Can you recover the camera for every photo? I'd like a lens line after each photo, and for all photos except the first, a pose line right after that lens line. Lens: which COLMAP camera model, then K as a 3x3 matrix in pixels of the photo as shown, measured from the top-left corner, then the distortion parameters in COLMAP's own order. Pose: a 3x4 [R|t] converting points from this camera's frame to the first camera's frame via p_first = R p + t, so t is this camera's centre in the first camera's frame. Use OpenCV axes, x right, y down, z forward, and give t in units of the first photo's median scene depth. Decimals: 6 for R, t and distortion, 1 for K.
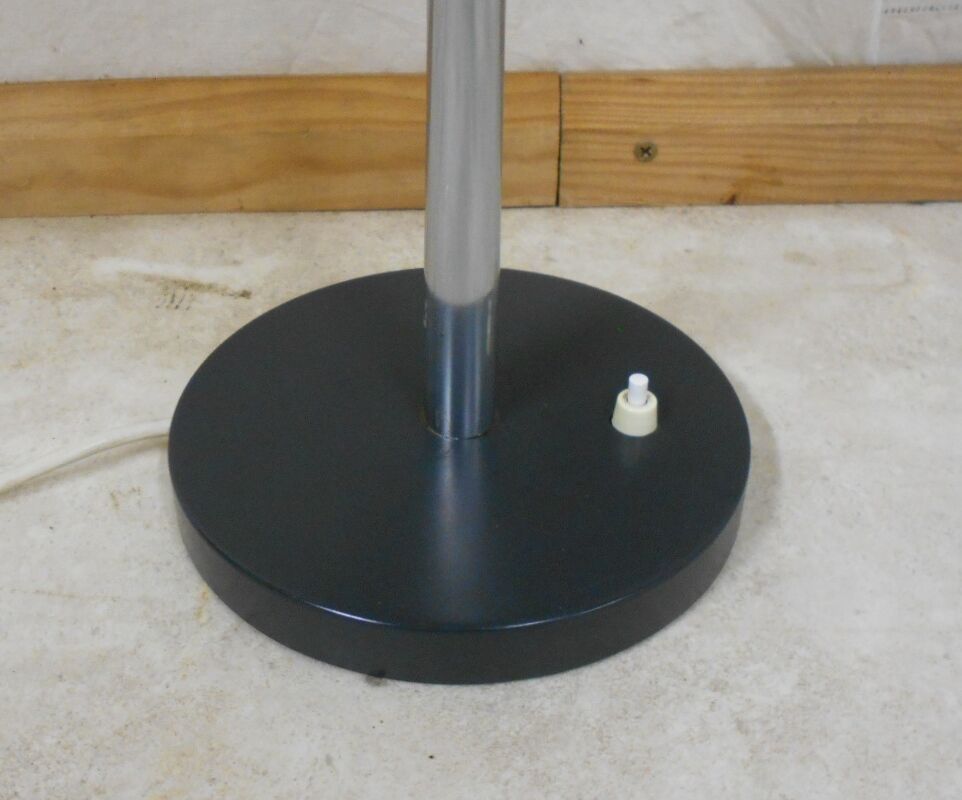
lens RADIAL K [[1225.4, 0, 430.7], [0, 1225.4, 415.4], [0, 0, 1]] dist [-0.010810, 0.000000]
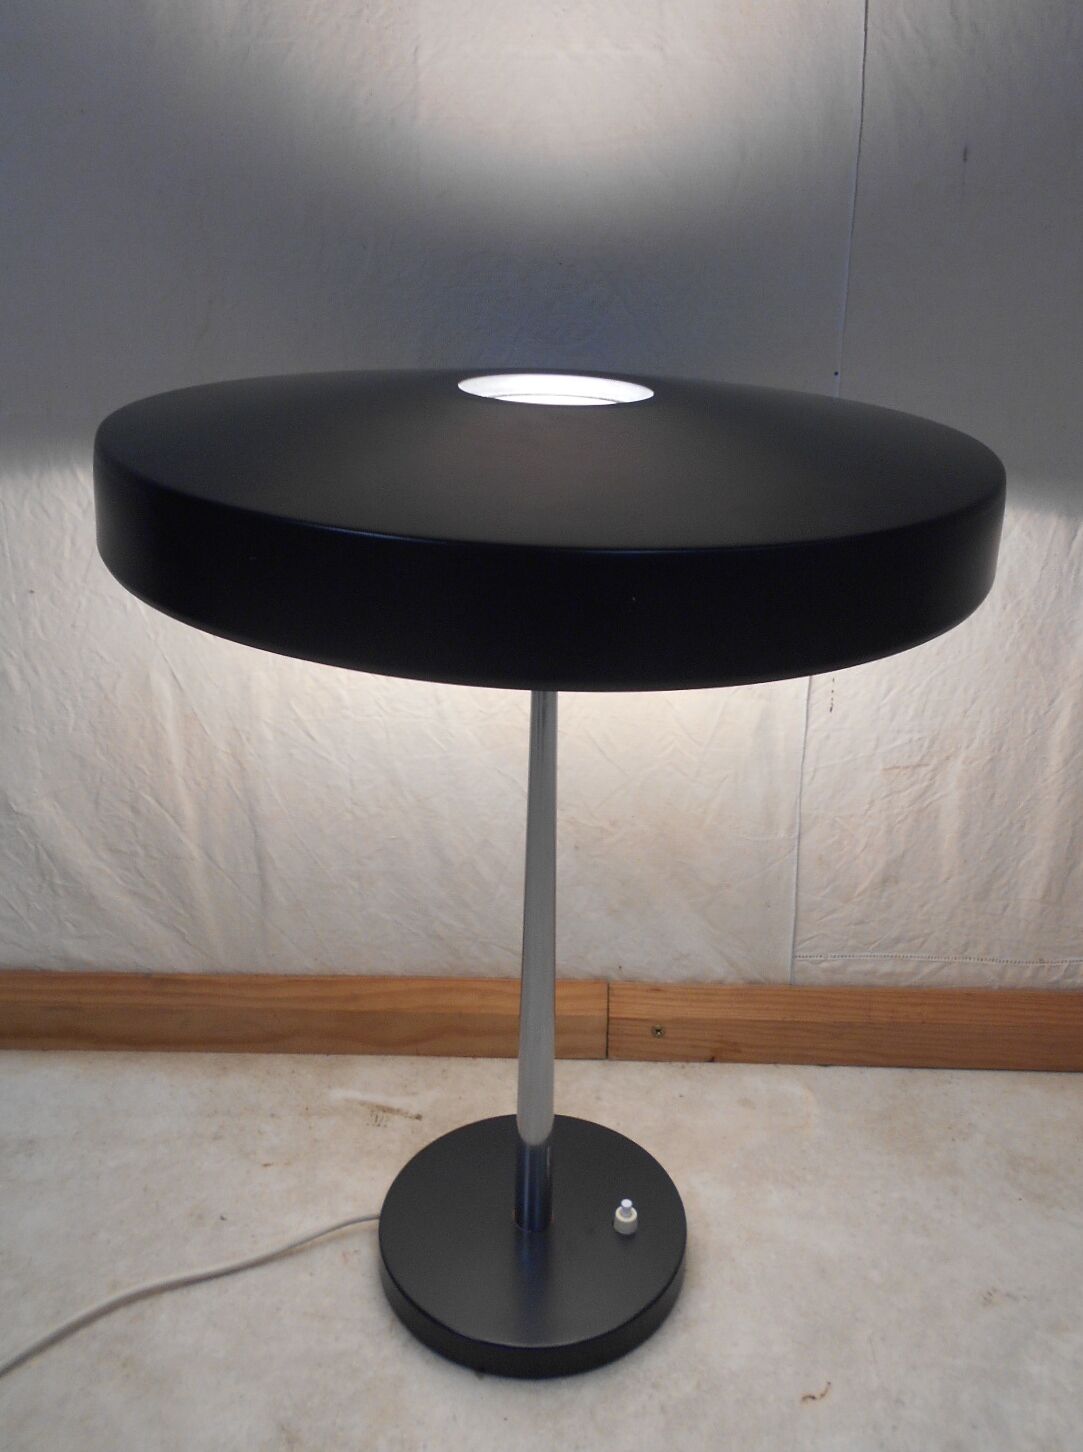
lens RADIAL K [[1225.9, 0, 550.6], [0, 1225.9, 695.3], [0, 0, 1]] dist [-0.022268, 0.077101]
pose [[0.999249, 0.031979, -0.021864, 0.052442], [-0.036940, 0.956570, -0.289153, -0.176809], [0.011668, 0.289744, 0.957033, -0.814330]]
